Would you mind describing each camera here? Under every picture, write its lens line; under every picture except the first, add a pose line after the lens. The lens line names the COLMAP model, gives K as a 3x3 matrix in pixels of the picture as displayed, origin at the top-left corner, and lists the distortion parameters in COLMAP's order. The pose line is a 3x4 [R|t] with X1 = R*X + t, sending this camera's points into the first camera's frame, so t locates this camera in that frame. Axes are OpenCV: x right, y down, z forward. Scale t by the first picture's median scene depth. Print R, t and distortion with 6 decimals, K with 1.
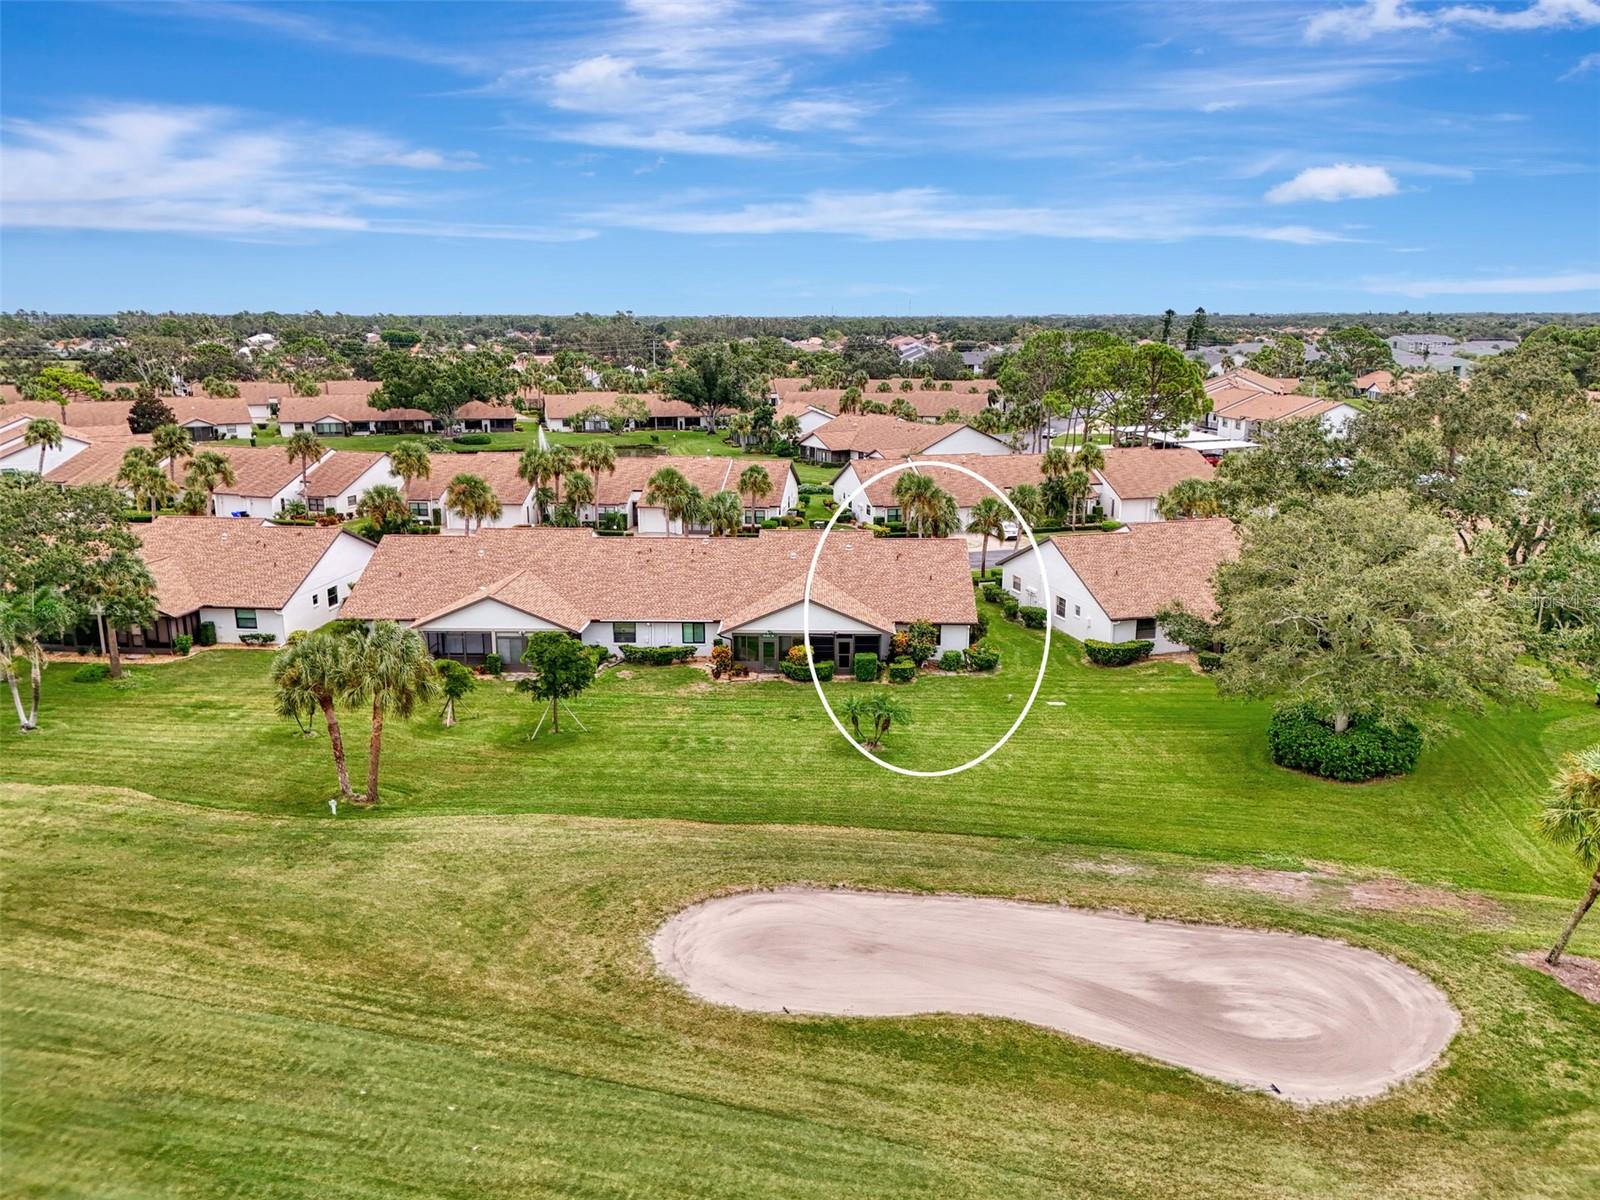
lens RADIAL K [[1205.8, 0, 800.0], [0, 1205.8, 600.0], [0, 0, 1]] dist [0.037211, -0.005292]
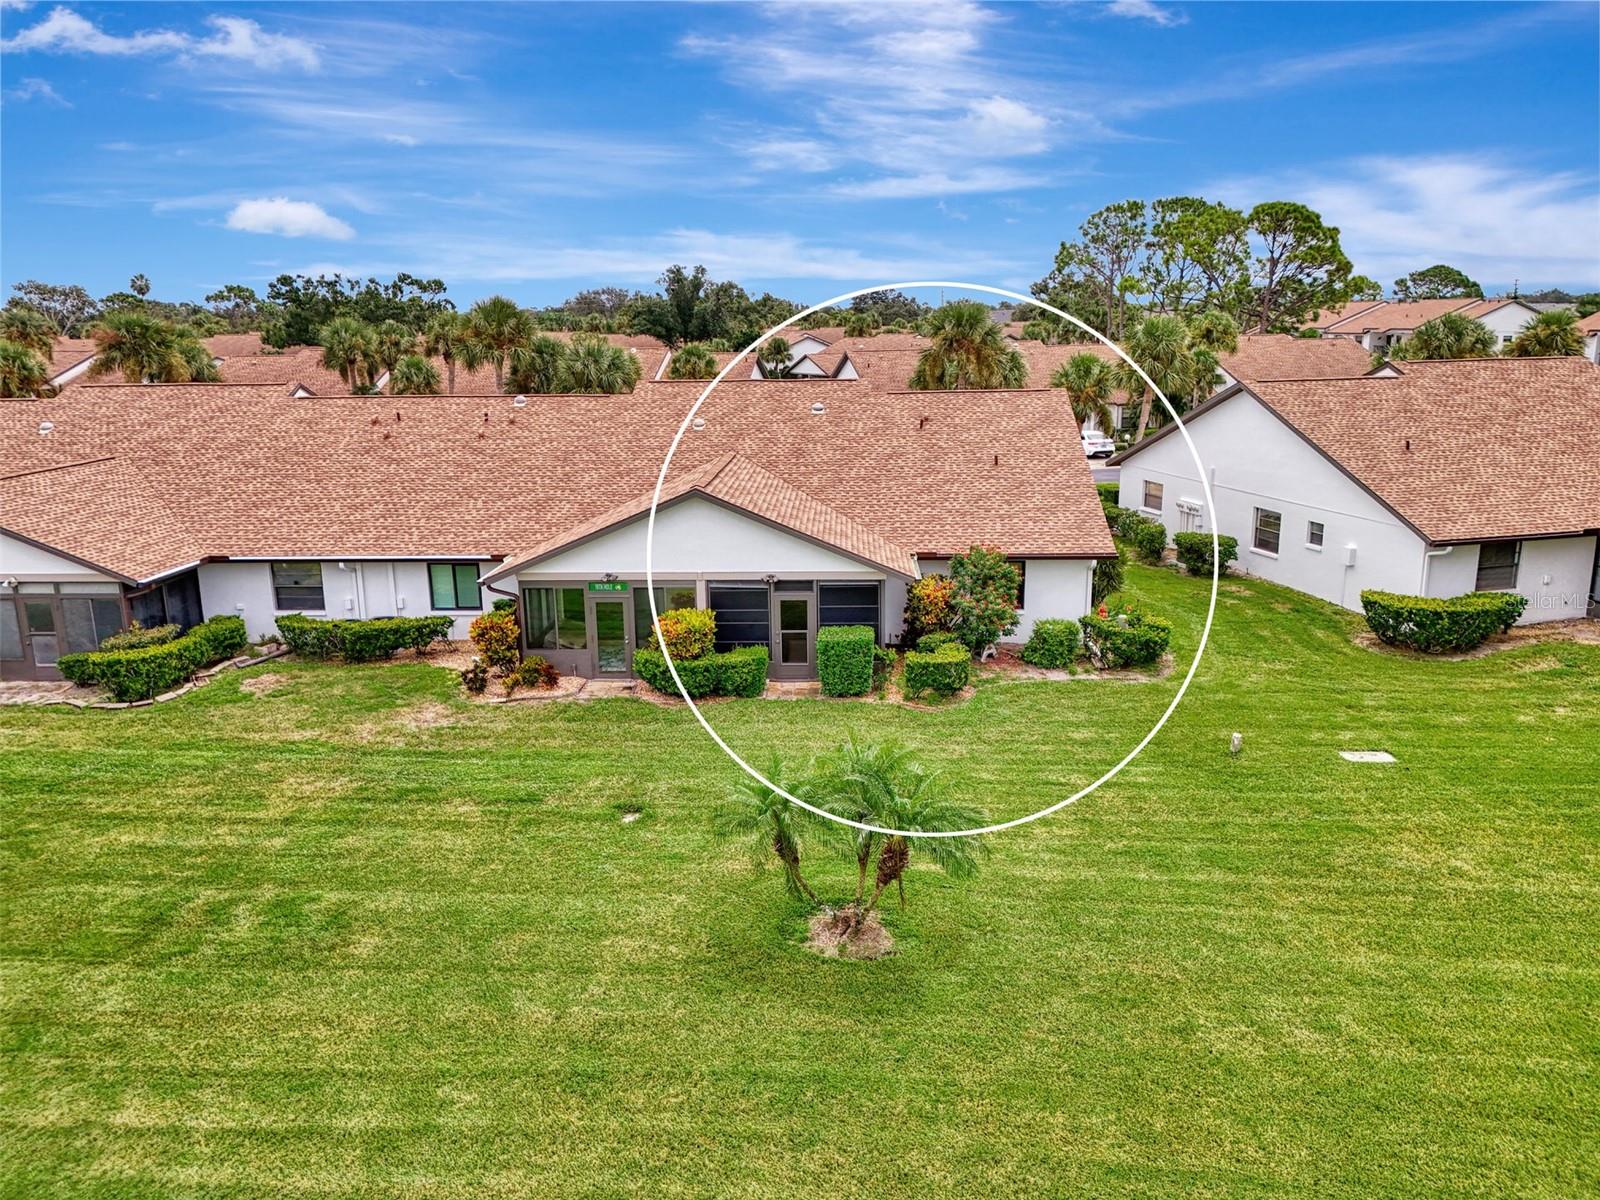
lens RADIAL K [[1205.8, 0, 800.0], [0, 1205.8, 600.0], [0, 0, 1]] dist [0.037211, -0.005292]
pose [[0.999827, -0.009948, -0.015728, 0.044420], [0.010044, 0.999932, 0.005999, 0.031749], [0.015667, -0.006156, 0.999858, 0.581755]]
